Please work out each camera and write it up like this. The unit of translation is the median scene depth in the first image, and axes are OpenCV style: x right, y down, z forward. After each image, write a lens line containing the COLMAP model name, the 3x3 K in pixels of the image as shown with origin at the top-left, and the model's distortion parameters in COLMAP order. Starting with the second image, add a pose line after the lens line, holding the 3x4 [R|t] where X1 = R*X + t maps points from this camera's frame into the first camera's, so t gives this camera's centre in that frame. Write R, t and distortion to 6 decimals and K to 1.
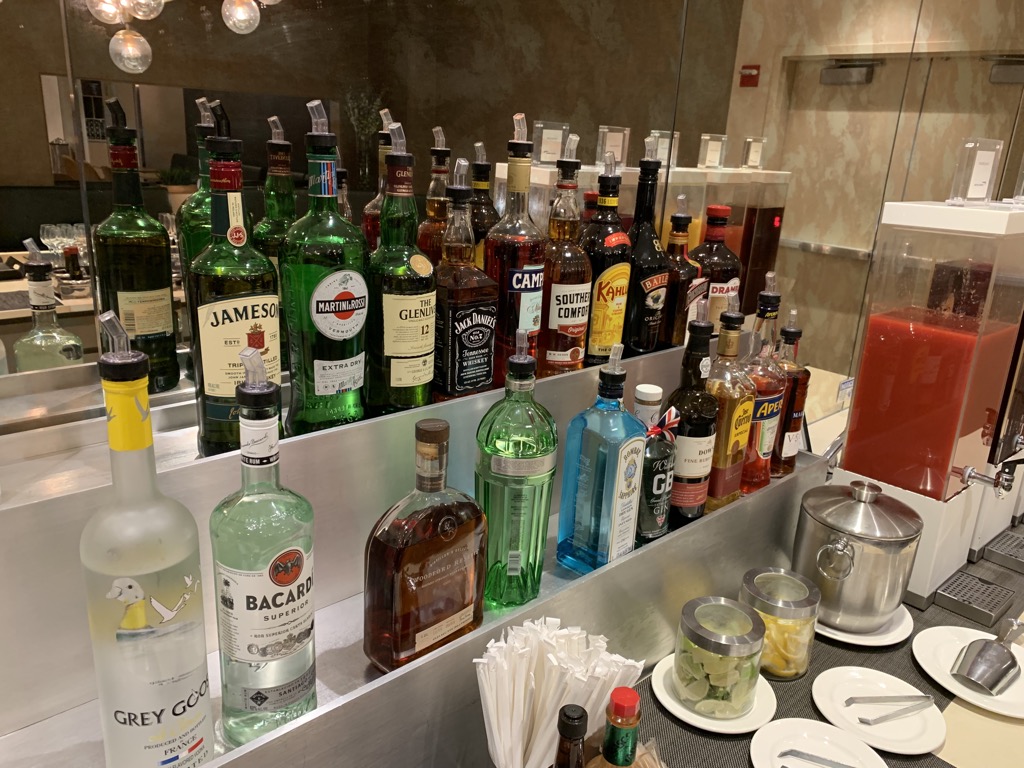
lens RADIAL K [[772.4, 0, 505.3], [0, 772.4, 386.7], [0, 0, 1]] dist [0.033264, -0.029915]
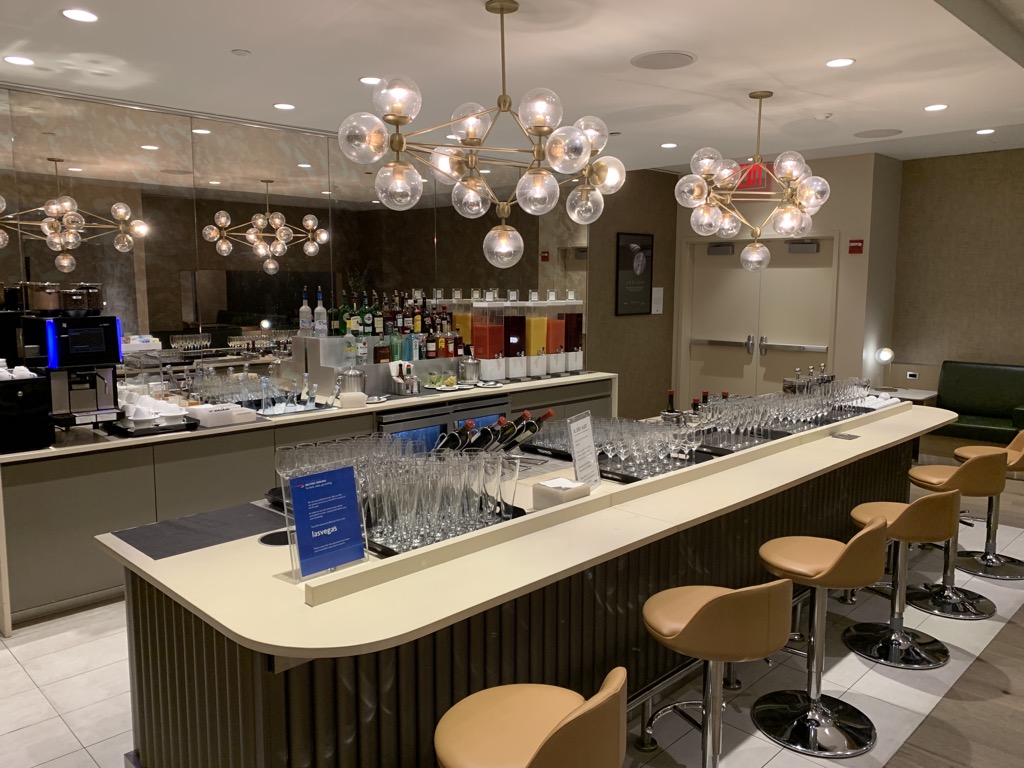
lens RADIAL K [[772.4, 0, 511.9], [0, 772.4, 379.3], [0, 0, 1]] dist [0.033264, -0.029915]
pose [[0.997964, -0.055248, 0.031875, 0.741926], [0.060218, 0.980838, -0.185284, 1.621510], [-0.021028, 0.186826, 0.982168, -5.191827]]
